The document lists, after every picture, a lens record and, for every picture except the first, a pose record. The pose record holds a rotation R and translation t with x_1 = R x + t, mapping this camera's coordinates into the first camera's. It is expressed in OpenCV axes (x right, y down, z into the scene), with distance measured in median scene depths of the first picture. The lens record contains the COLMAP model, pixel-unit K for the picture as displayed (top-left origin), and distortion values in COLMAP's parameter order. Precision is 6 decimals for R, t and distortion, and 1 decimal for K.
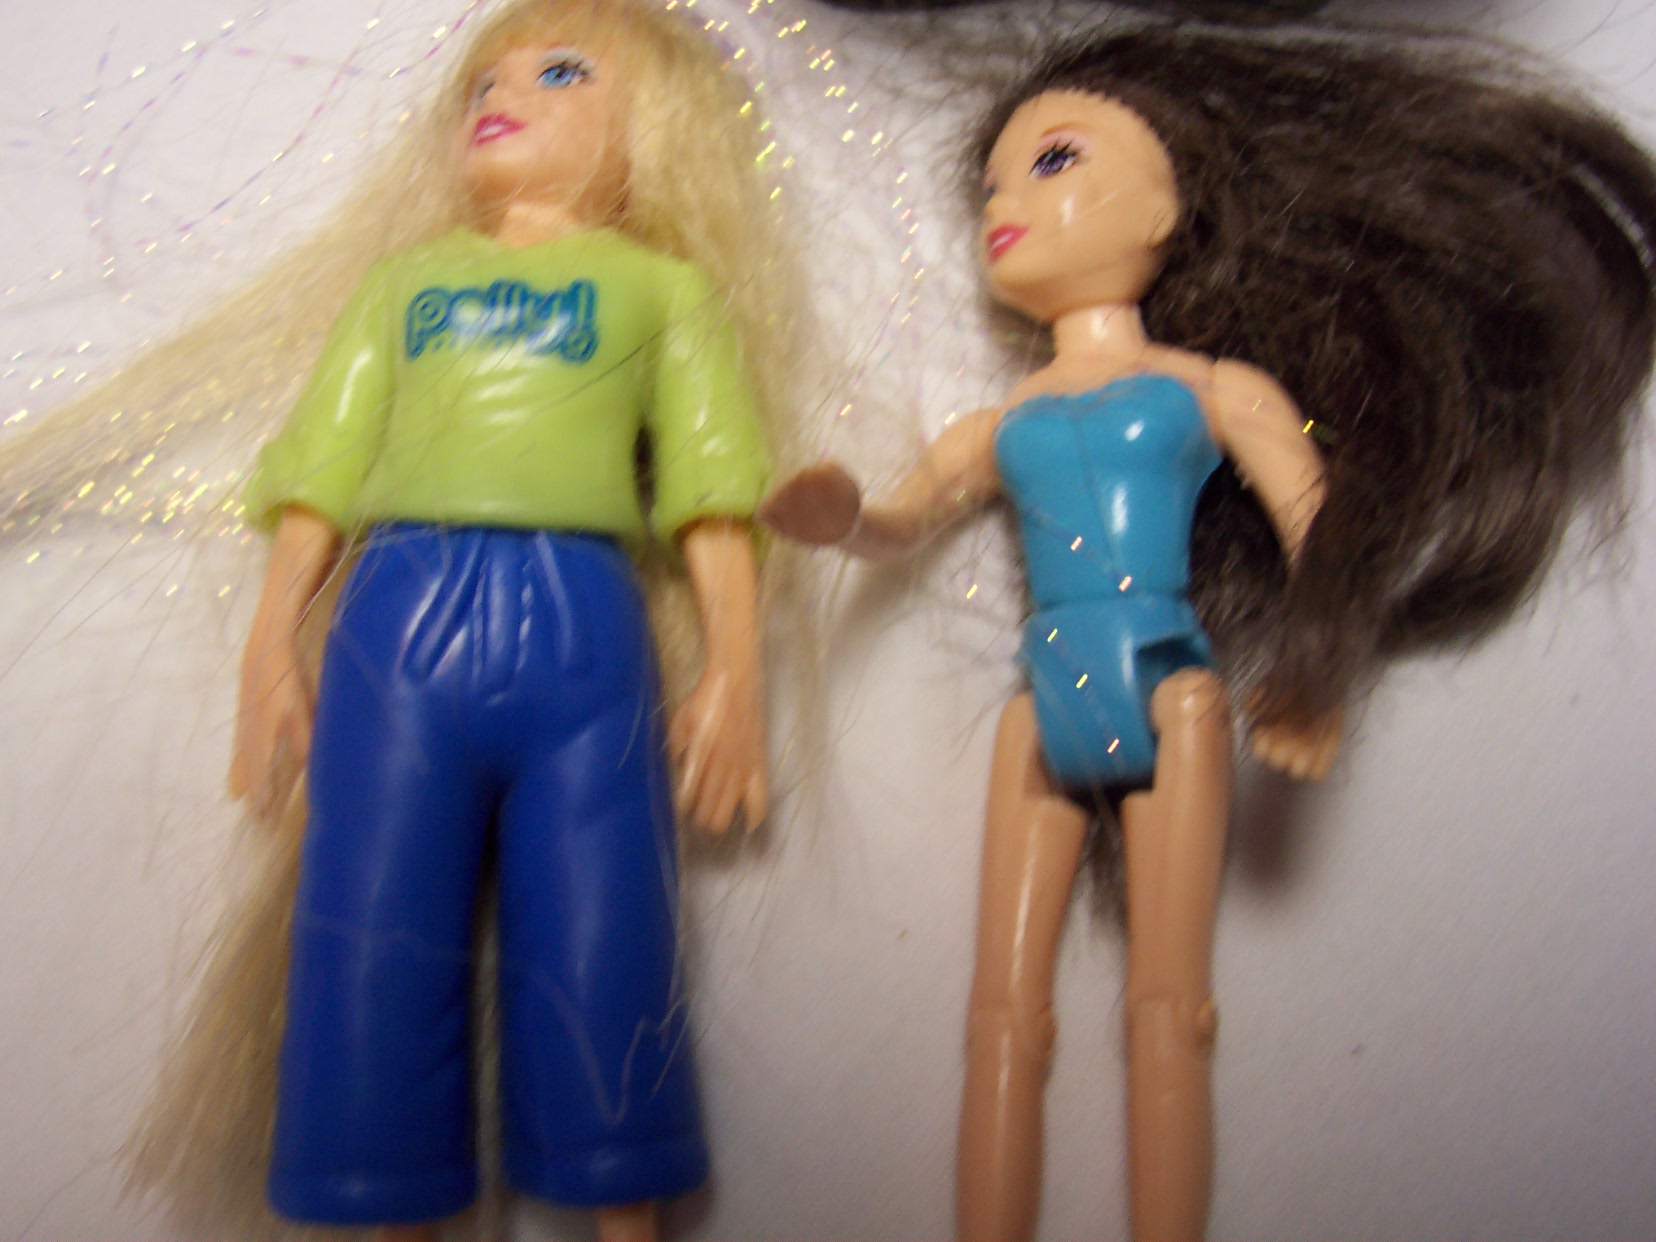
lens RADIAL K [[1812.8, 0, 828.0], [0, 1812.8, 621.0], [0, 0, 1]] dist [-0.137060, 0.000632]
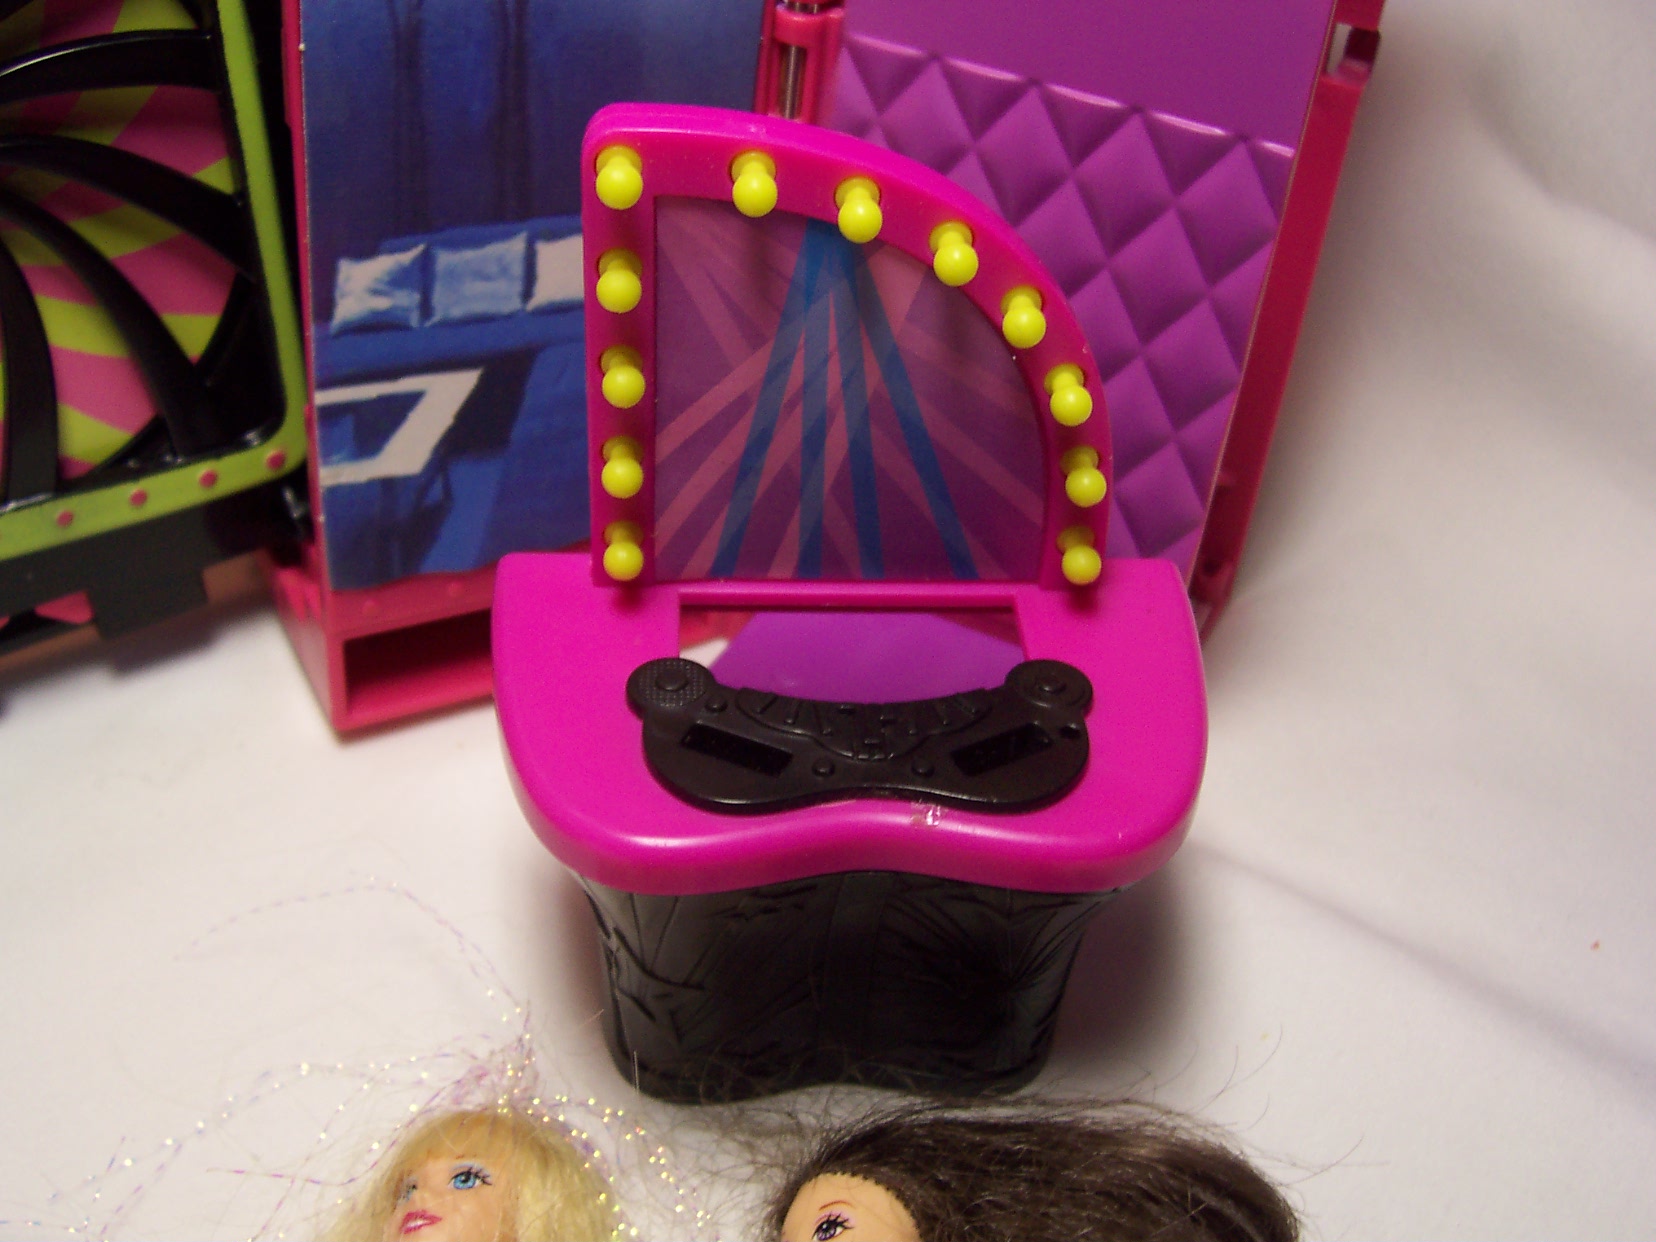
lens RADIAL K [[1812.8, 0, 828.0], [0, 1812.8, 621.0], [0, 0, 1]] dist [-0.137060, 0.000632]
pose [[0.995448, -0.021941, 0.092751, 0.008908], [0.066087, 0.860107, -0.505814, 0.032912], [-0.068678, 0.509641, 0.857642, -0.399833]]
